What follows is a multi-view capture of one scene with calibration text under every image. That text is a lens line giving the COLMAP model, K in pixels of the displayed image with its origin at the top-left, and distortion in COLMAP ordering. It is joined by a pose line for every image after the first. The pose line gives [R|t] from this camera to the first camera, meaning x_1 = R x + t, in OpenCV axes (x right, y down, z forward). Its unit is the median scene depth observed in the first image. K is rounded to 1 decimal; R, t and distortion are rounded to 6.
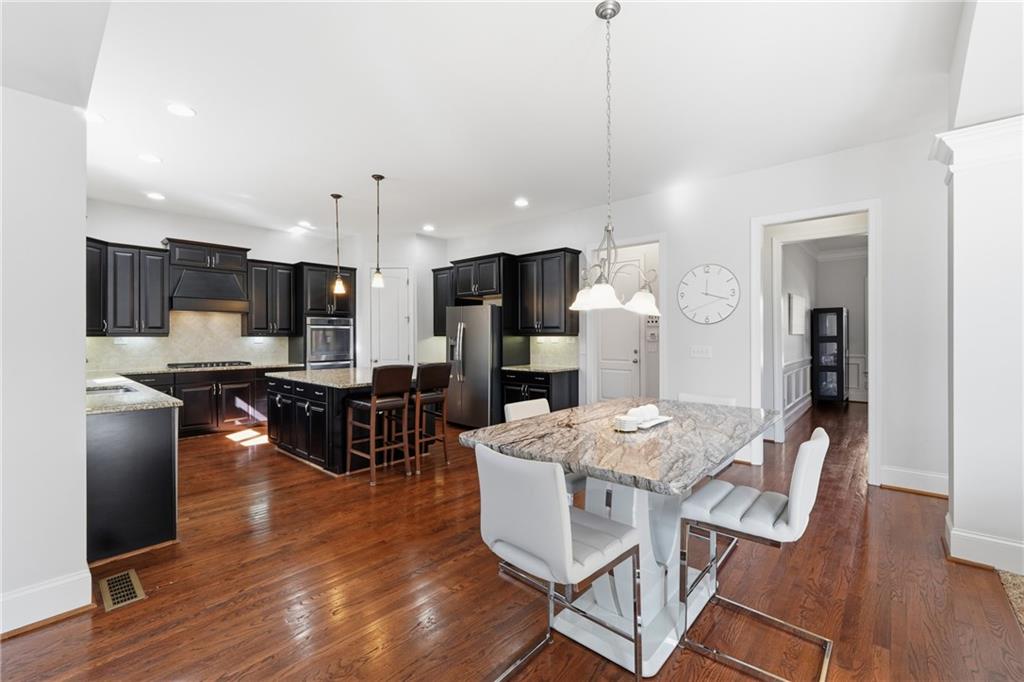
lens RADIAL K [[433.9, 0, 510.1], [0, 433.9, 338.9], [0, 0, 1]] dist [-0.000342, 0.000932]
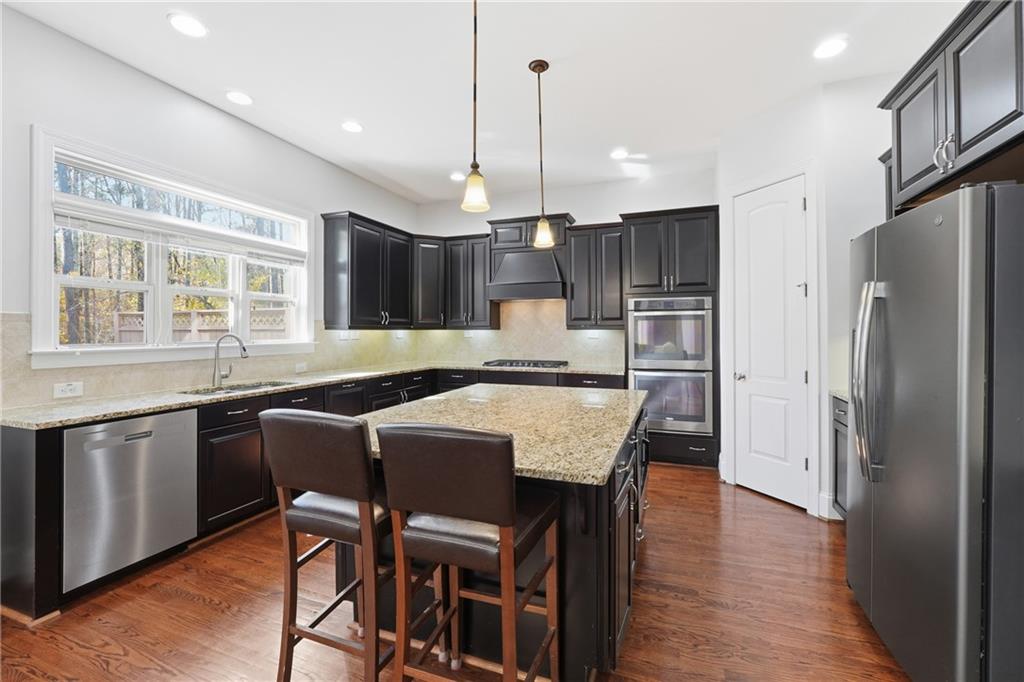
lens RADIAL K [[433.9, 0, 521.1], [0, 433.9, 331.5], [0, 0, 1]] dist [-0.000342, 0.000932]
pose [[0.366827, 0.004572, -0.930278, 0.080256], [-0.001717, 0.999990, 0.004237, -0.005084], [0.930288, 0.000043, 0.366831, 0.693645]]
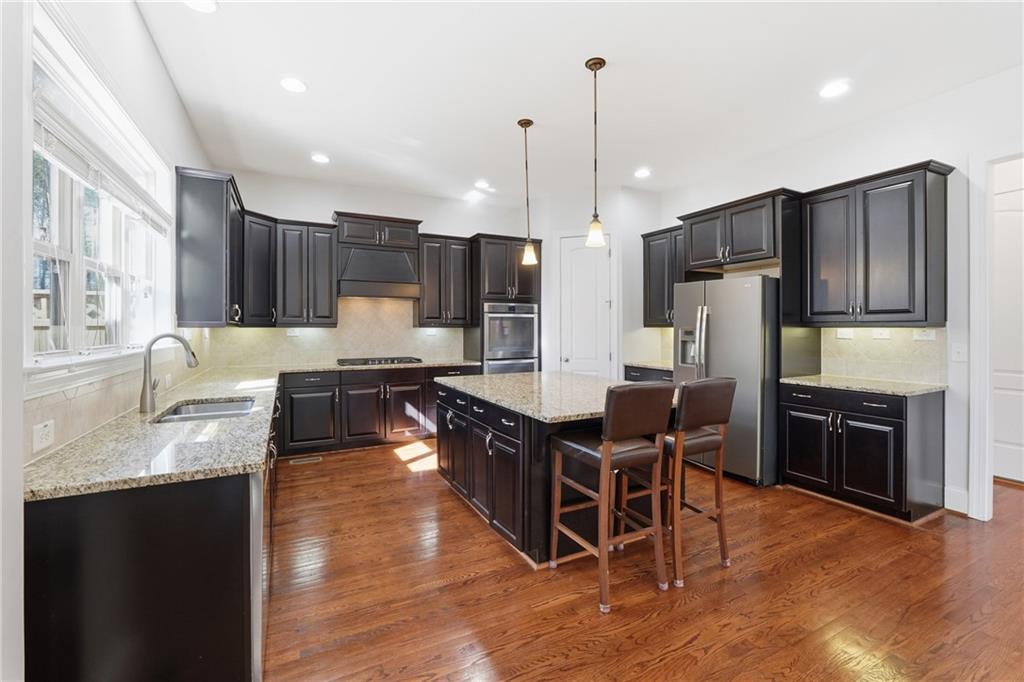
lens RADIAL K [[433.9, 0, 517.3], [0, 433.9, 335.4], [0, 0, 1]] dist [-0.000342, 0.000932]
pose [[0.938853, 0.007412, -0.344239, -0.154687], [-0.003122, 0.999910, 0.013015, -0.001840], [0.344305, -0.011144, 0.938792, 0.308177]]
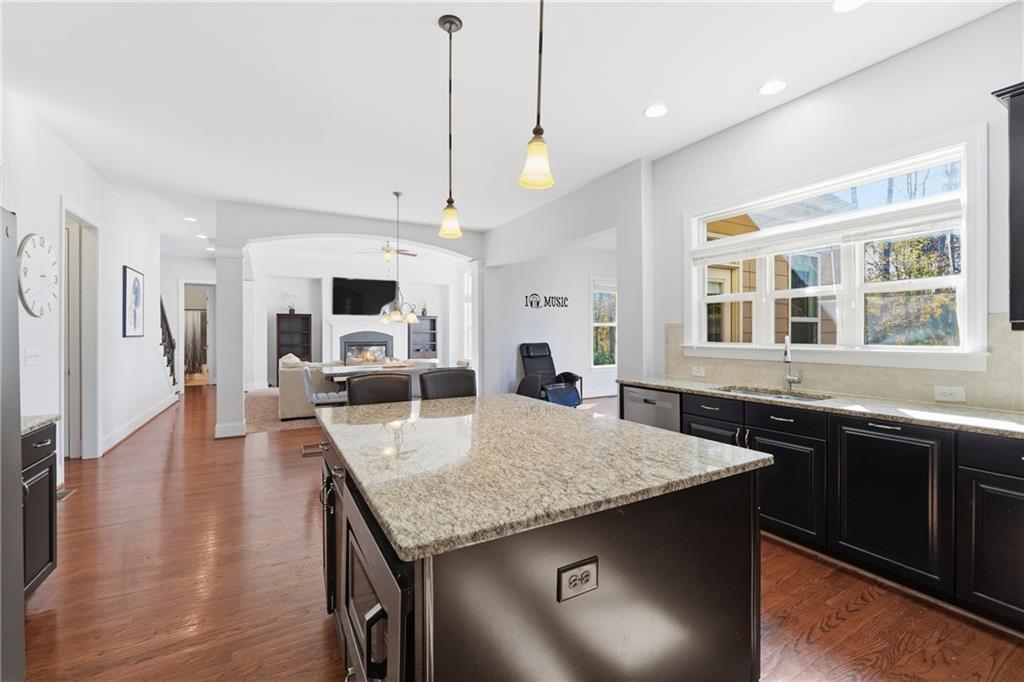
lens RADIAL K [[433.9, 0, 509.5], [0, 433.9, 335.4], [0, 0, 1]] dist [-0.000342, 0.000932]
pose [[-0.946722, 0.005102, 0.322012, -0.421285], [0.007499, 0.999953, 0.006205, -0.005954], [-0.321965, 0.008289, -0.946715, 1.152047]]
